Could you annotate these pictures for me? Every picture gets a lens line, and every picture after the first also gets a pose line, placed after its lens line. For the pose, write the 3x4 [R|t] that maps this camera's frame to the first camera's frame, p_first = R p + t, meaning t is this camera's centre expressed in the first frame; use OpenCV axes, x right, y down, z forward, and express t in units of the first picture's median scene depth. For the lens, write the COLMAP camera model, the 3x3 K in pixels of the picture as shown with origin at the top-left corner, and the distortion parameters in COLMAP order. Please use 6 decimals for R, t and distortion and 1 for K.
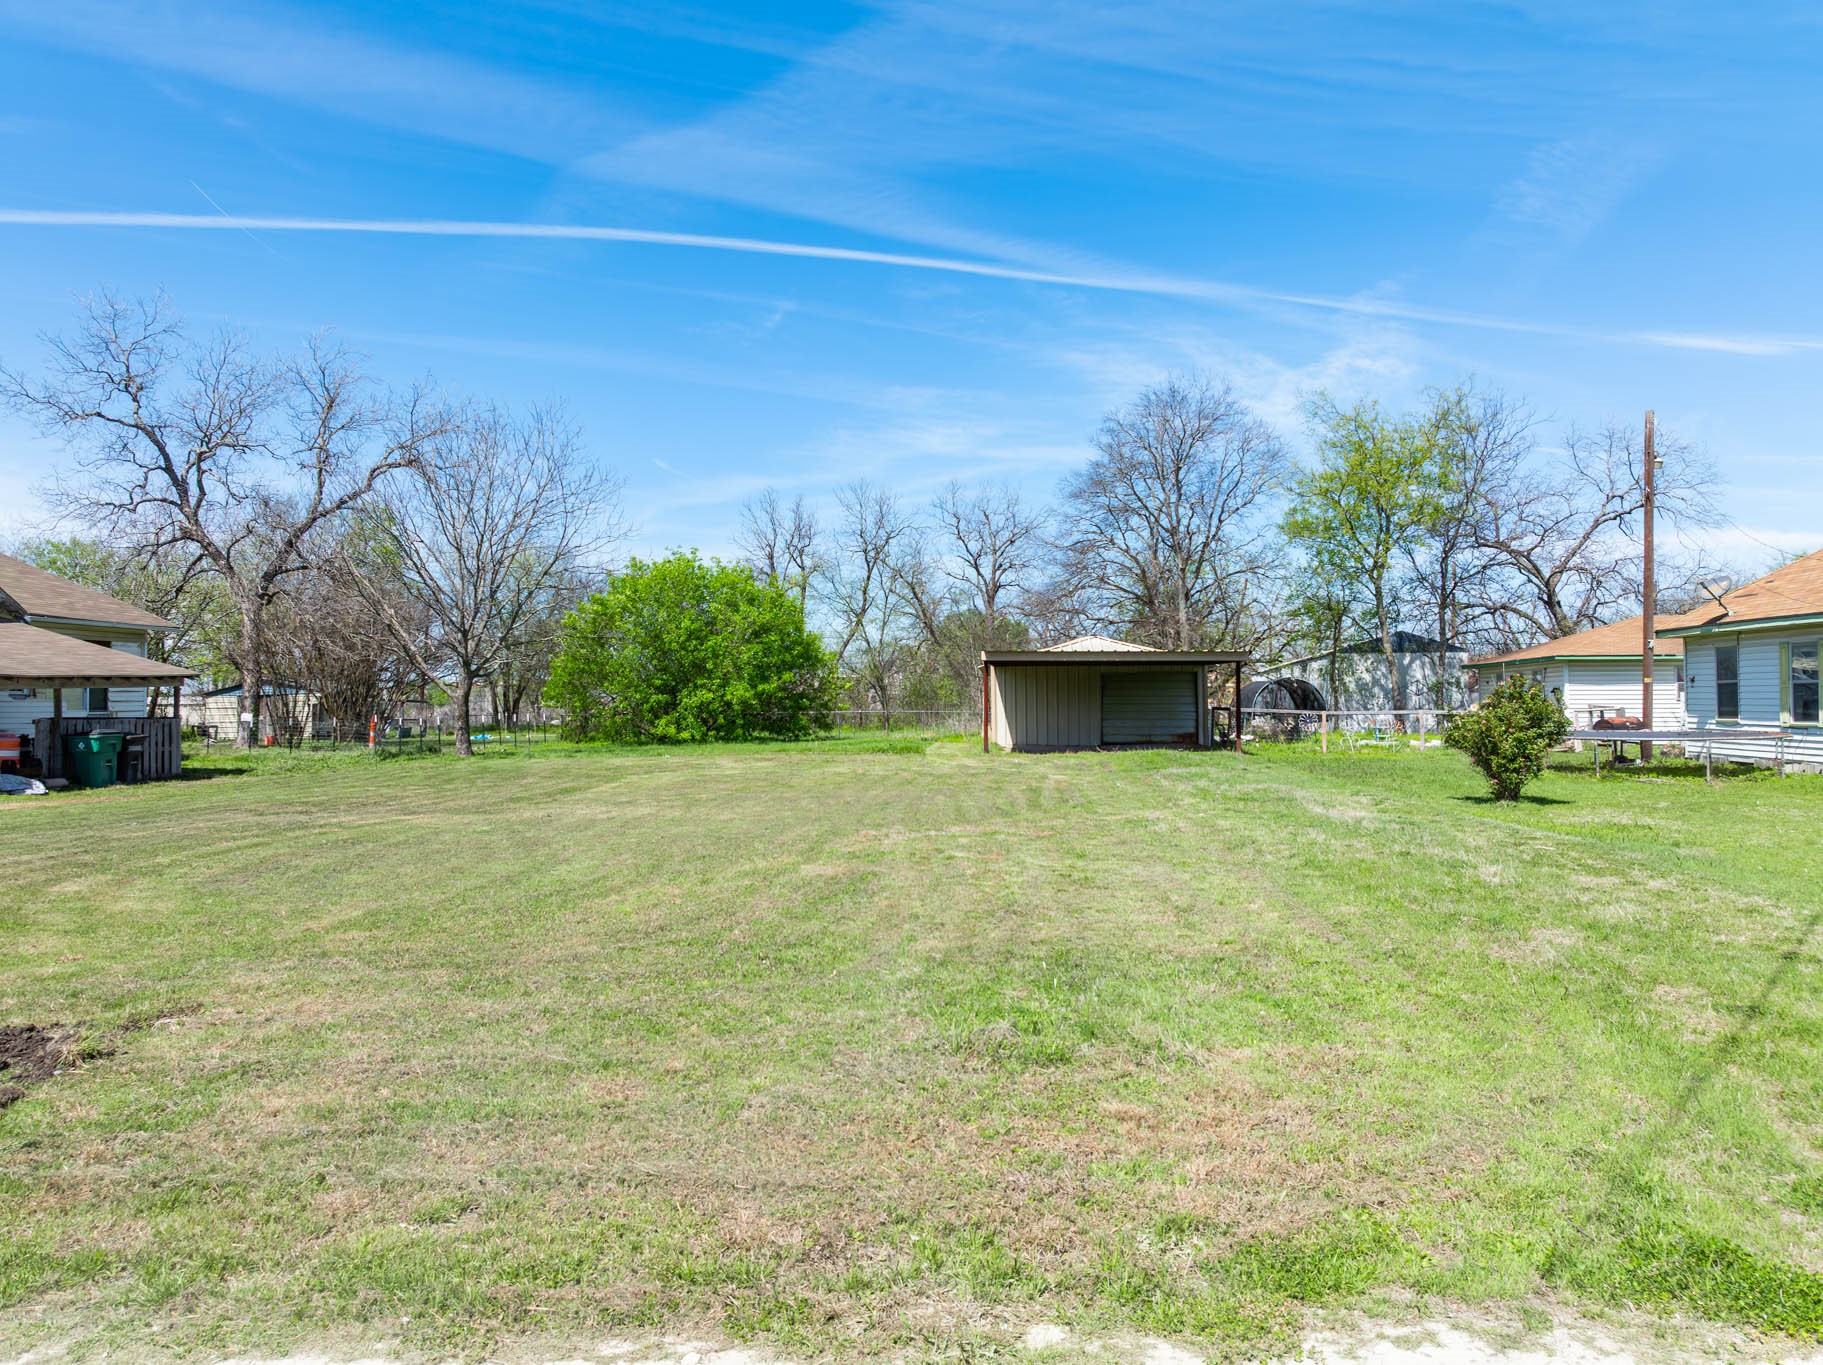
lens RADIAL K [[1278.2, 0, 910.1], [0, 1278.2, 673.5], [0, 0, 1]] dist [-0.021665, 0.005094]
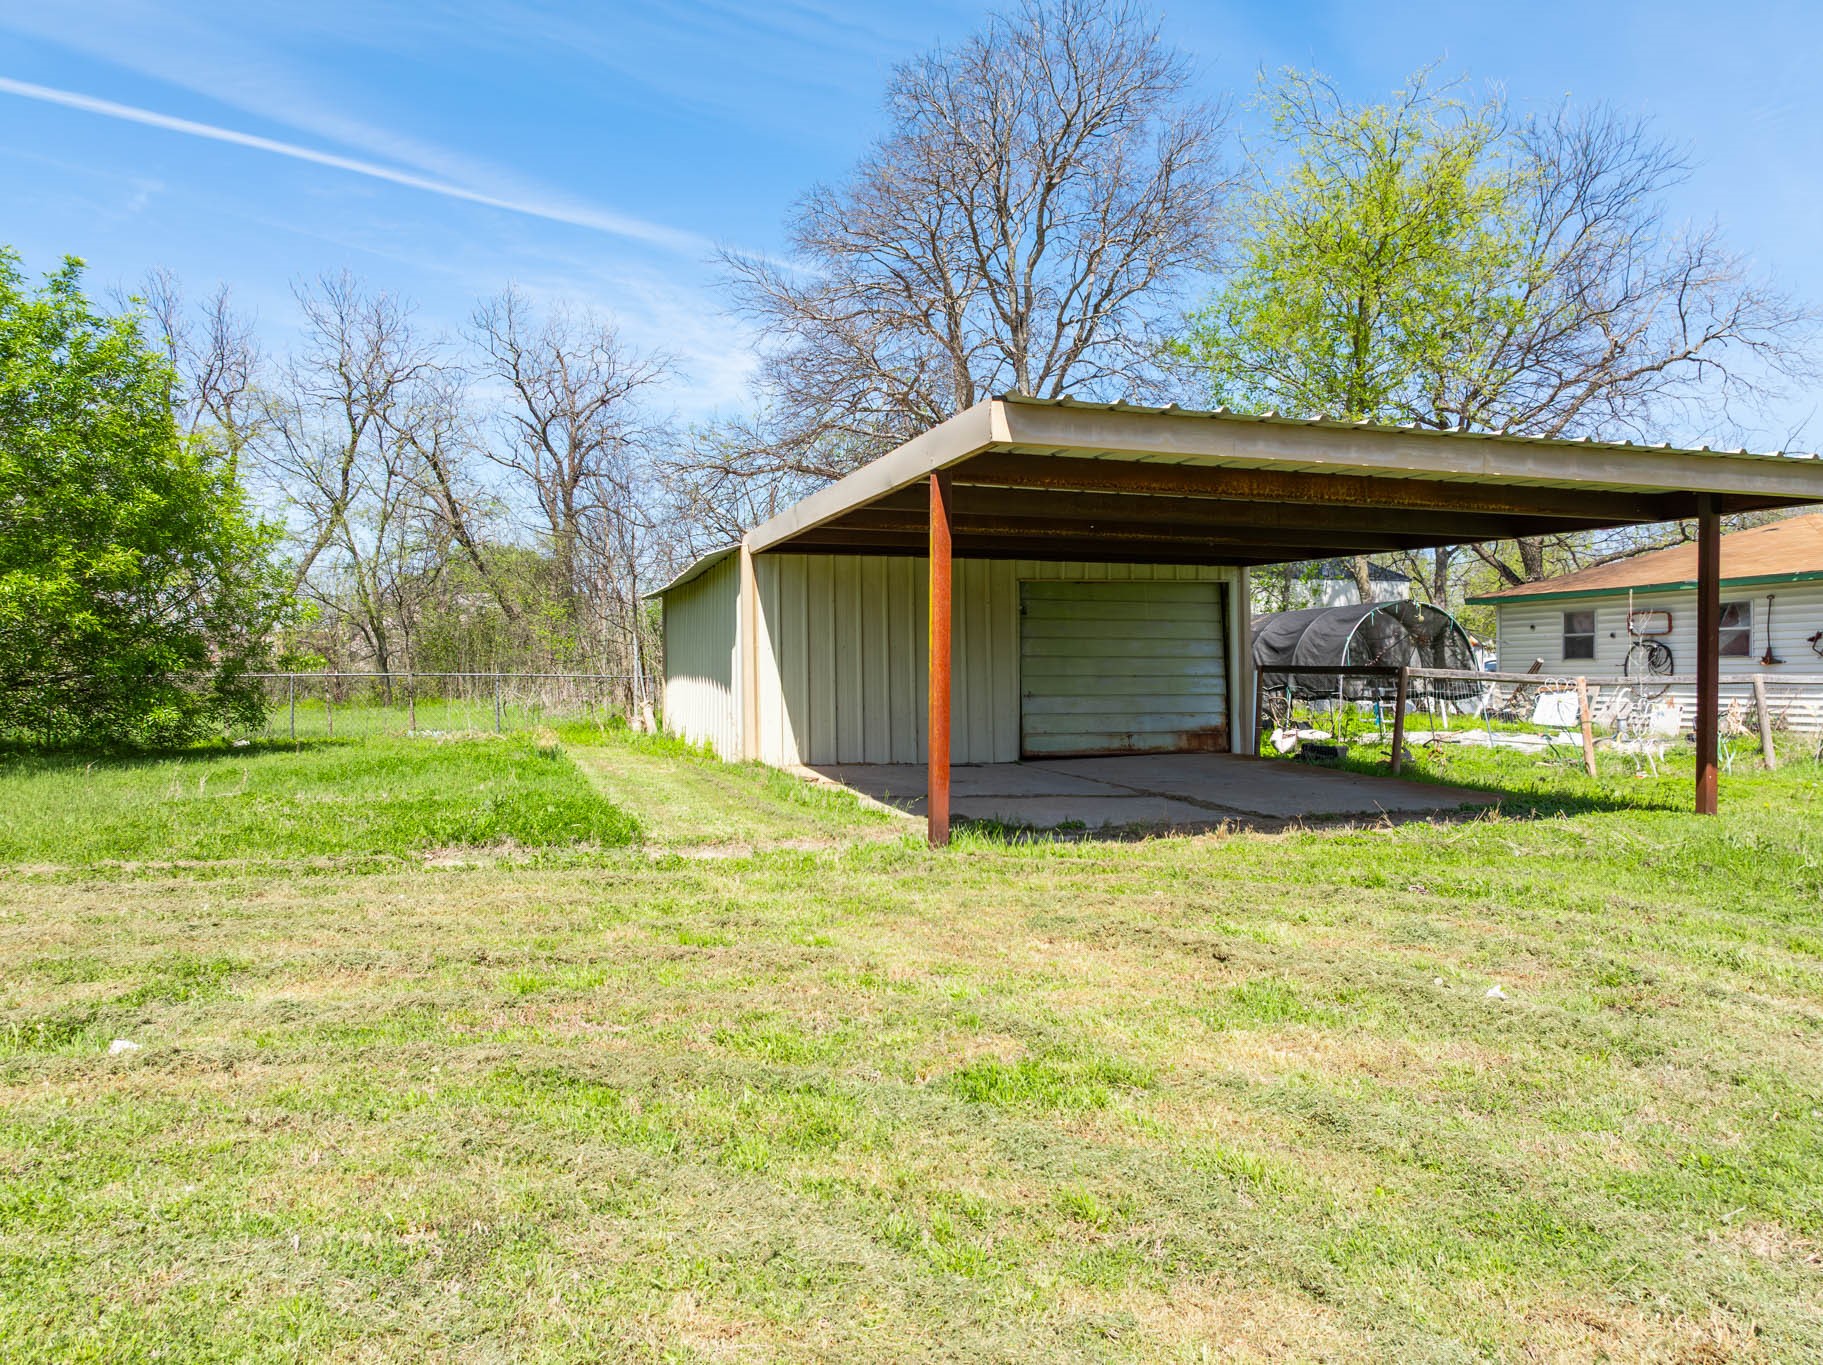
lens RADIAL K [[1278.2, 0, 911.4], [0, 1278.2, 674.9], [0, 0, 1]] dist [-0.021665, 0.005094]
pose [[0.925118, 0.003770, 0.379662, -0.027720], [-0.014904, 0.999541, 0.026391, 0.017739], [-0.379388, -0.030073, 0.924749, 0.584034]]
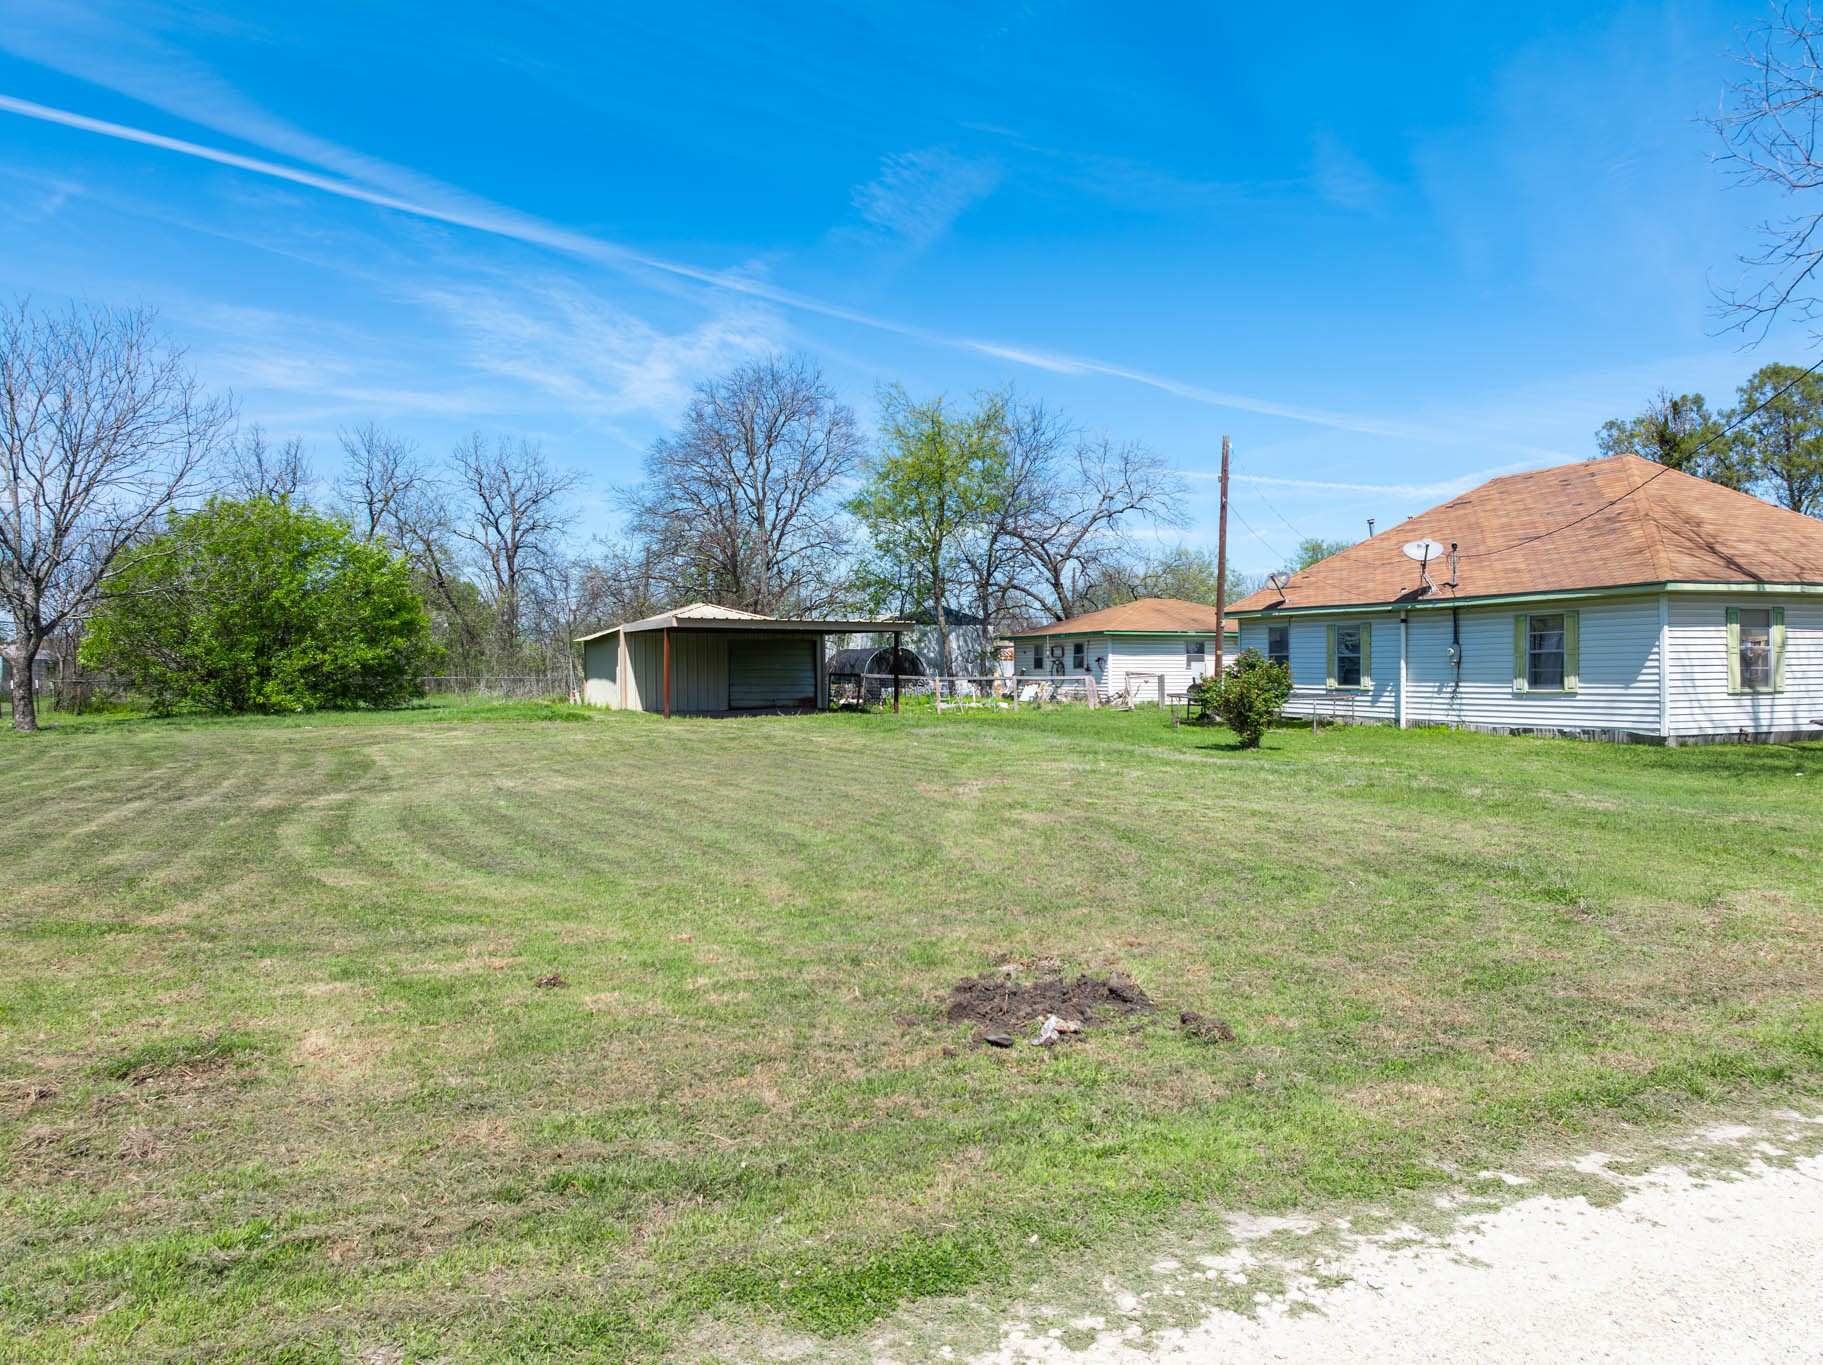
lens RADIAL K [[1278.2, 0, 907.9], [0, 1278.2, 670.1], [0, 0, 1]] dist [-0.021665, 0.005094]
pose [[0.891057, 0.003190, 0.453880, -0.169970], [-0.014074, 0.999689, 0.020603, 0.000716], [-0.453673, -0.024747, 0.890824, 0.015821]]
